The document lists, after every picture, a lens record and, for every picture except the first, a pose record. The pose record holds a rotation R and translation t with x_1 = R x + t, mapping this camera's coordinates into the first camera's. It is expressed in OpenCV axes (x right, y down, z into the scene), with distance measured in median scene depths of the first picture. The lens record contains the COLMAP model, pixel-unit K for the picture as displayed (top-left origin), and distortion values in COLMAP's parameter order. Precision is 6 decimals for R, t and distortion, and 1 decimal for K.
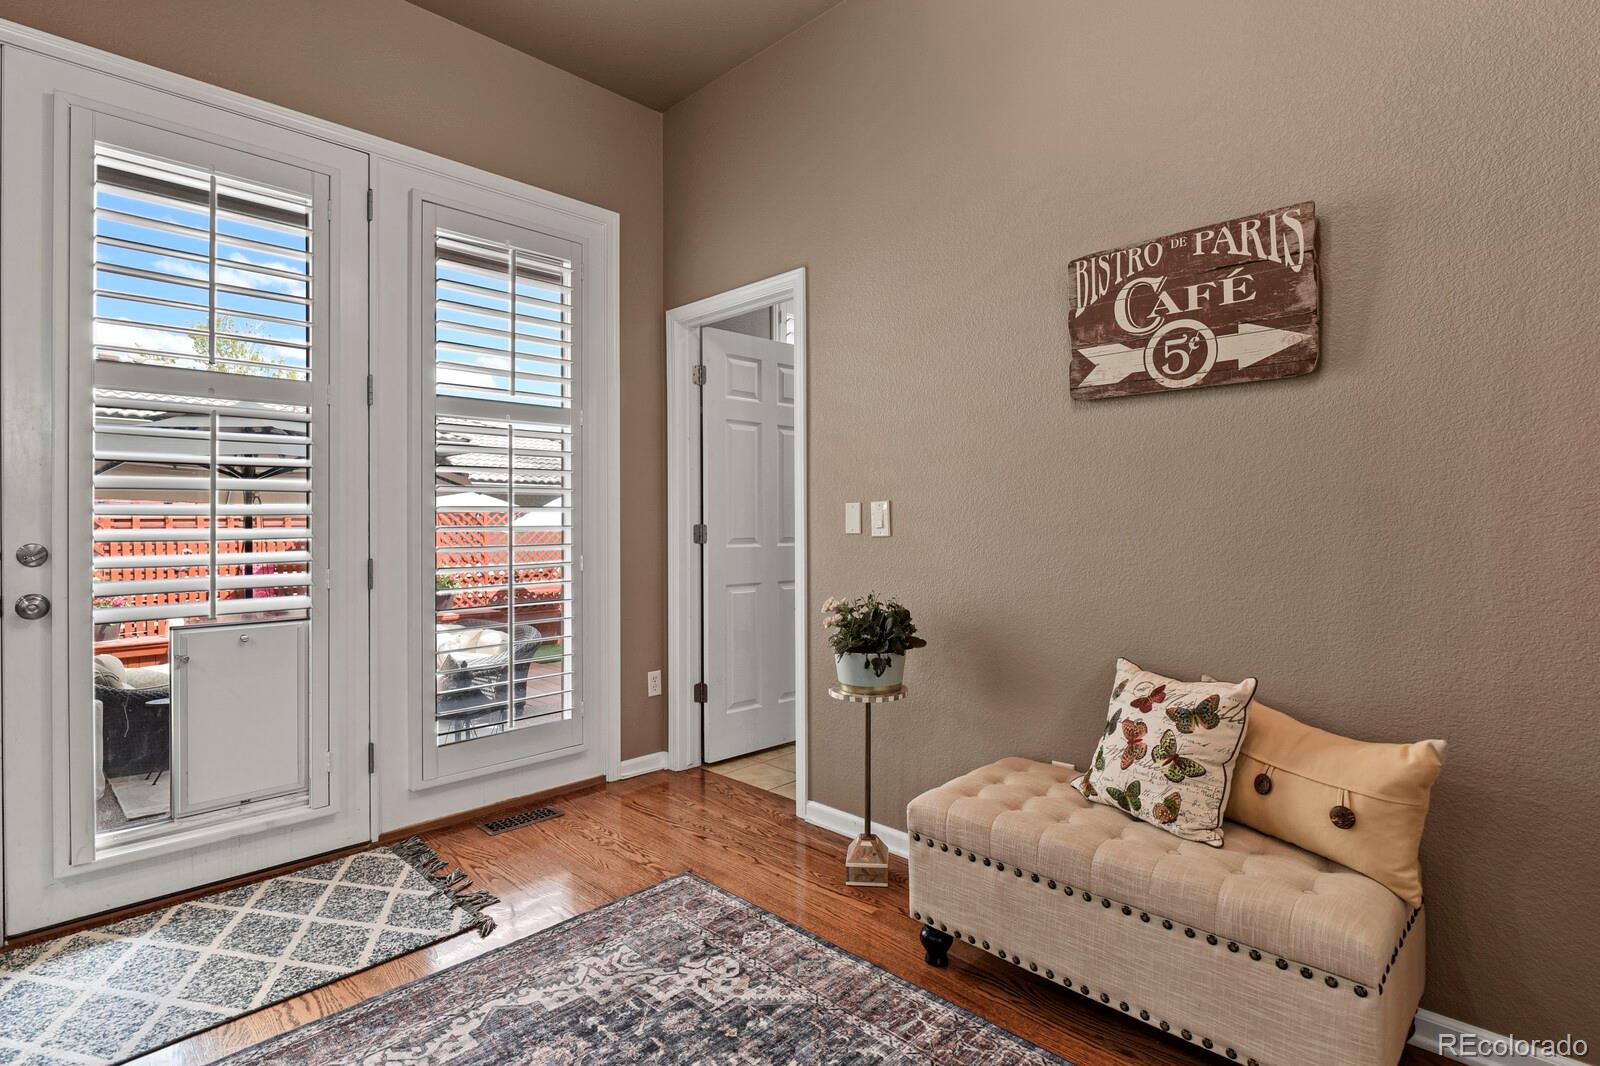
lens RADIAL K [[790.7, 0, 800.5], [0, 790.7, 523.1], [0, 0, 1]] dist [-0.006441, -0.000359]
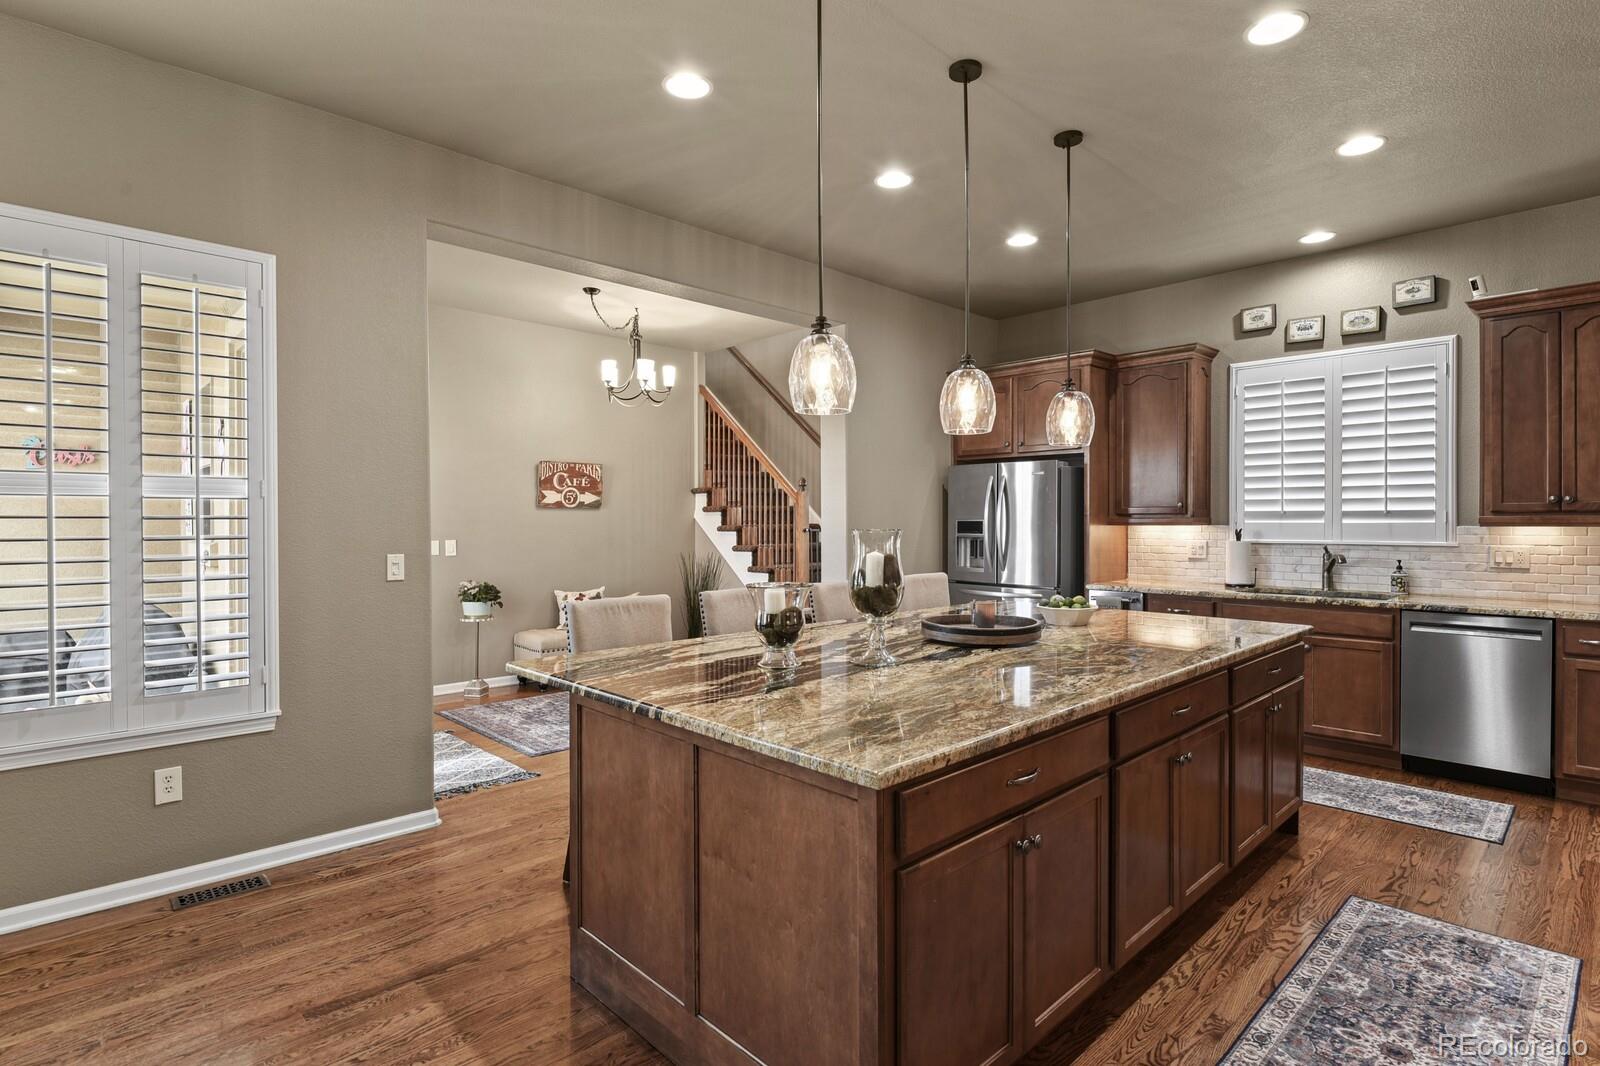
lens RADIAL K [[790.7, 0, 809.1], [0, 790.7, 528.8], [0, 0, 1]] dist [-0.006441, -0.000359]
pose [[0.036944, -0.003120, 0.999312, -2.845396], [0.003173, 0.999990, 0.003005, -0.084747], [-0.999312, 0.003060, 0.036954, -0.150394]]
